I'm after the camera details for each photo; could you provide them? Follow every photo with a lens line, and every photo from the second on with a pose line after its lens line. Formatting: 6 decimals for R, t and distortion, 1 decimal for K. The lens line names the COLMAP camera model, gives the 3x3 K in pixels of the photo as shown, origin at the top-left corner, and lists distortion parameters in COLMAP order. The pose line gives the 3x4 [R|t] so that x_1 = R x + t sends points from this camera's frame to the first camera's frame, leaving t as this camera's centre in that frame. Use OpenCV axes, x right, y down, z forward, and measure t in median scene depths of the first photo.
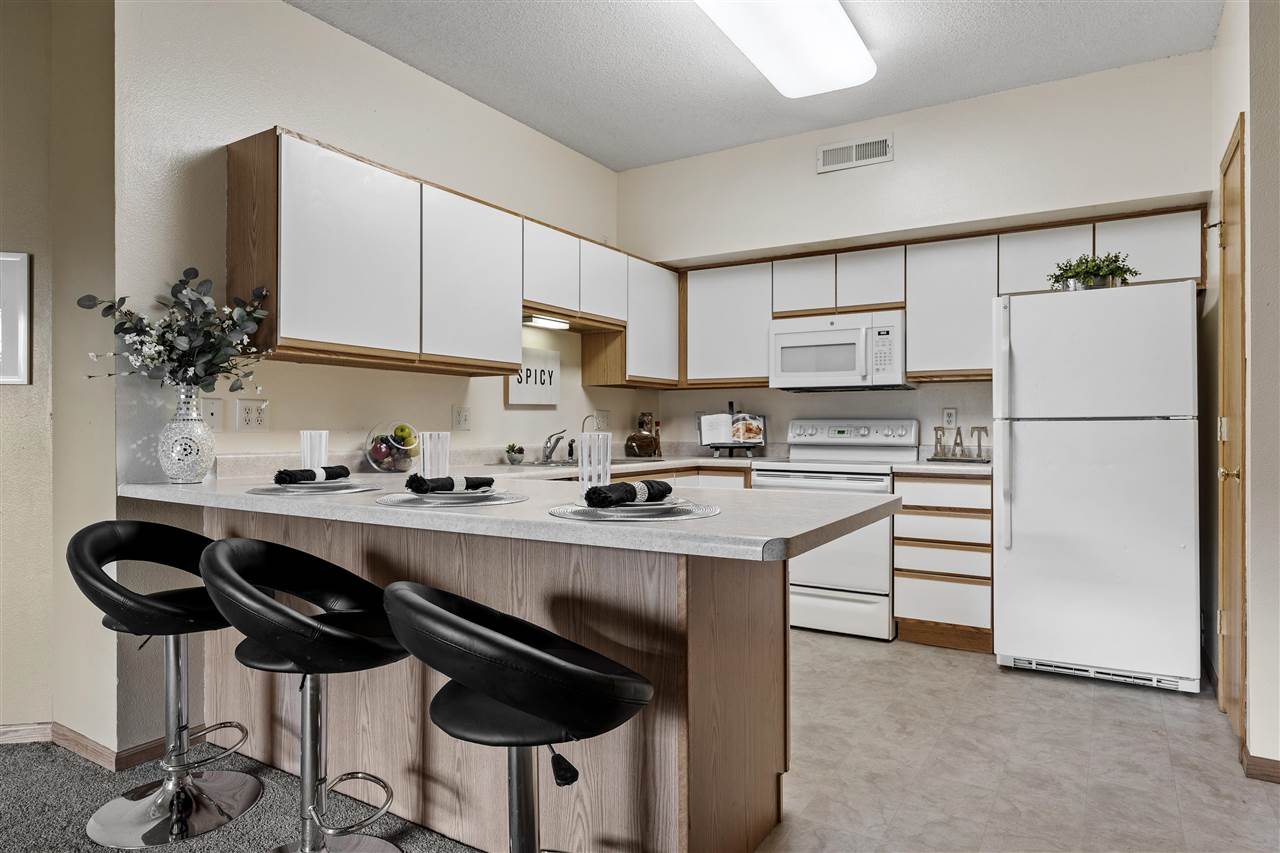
lens RADIAL K [[766.1, 0, 651.8], [0, 766.1, 424.8], [0, 0, 1]] dist [-0.006560, -0.005832]
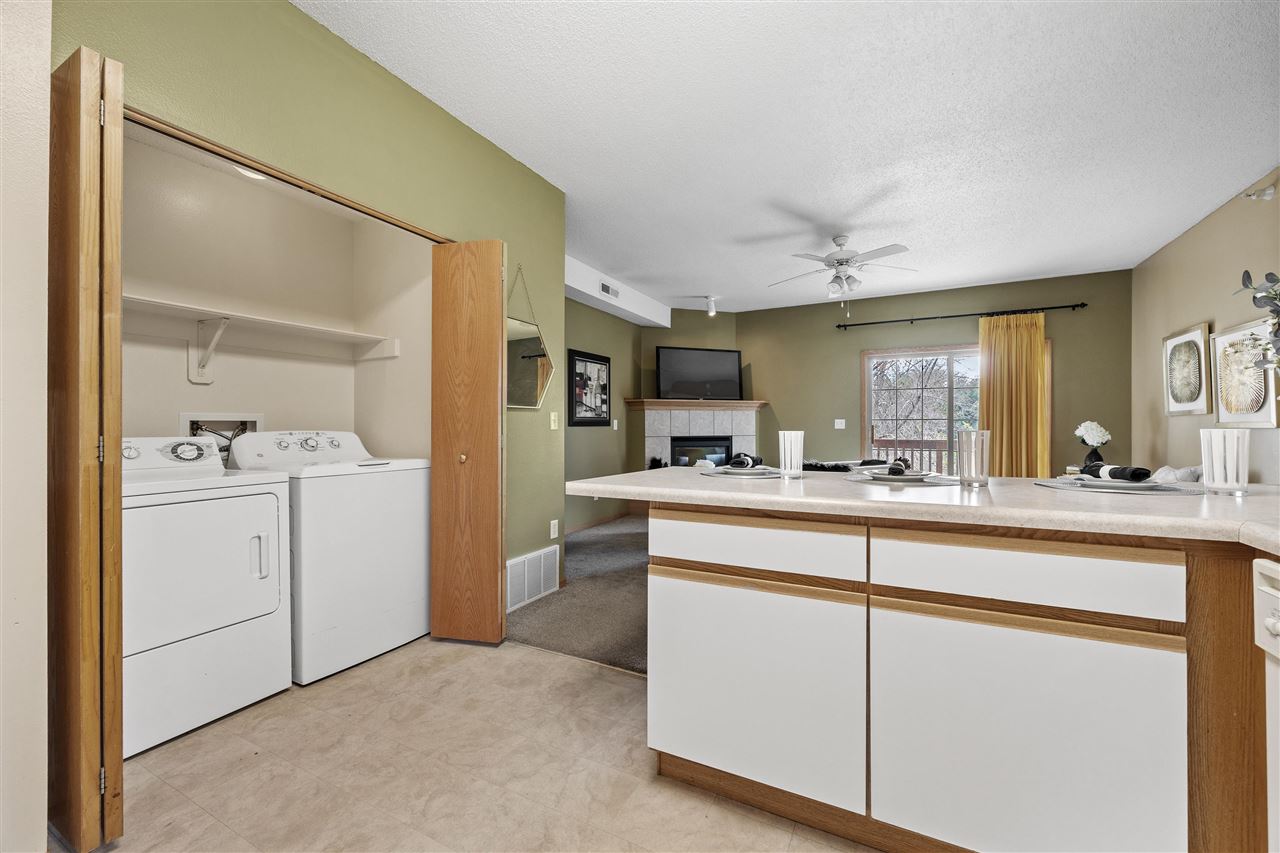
lens RADIAL K [[499.9, 0, 644.5], [0, 499.9, 431.2], [0, 0, 1]] dist [-0.003890, 0.000086]
pose [[-0.997509, 0.003413, -0.070457, 0.115728], [0.003627, 0.999989, -0.002916, 0.007377], [0.070446, -0.003164, -0.997511, 0.830214]]
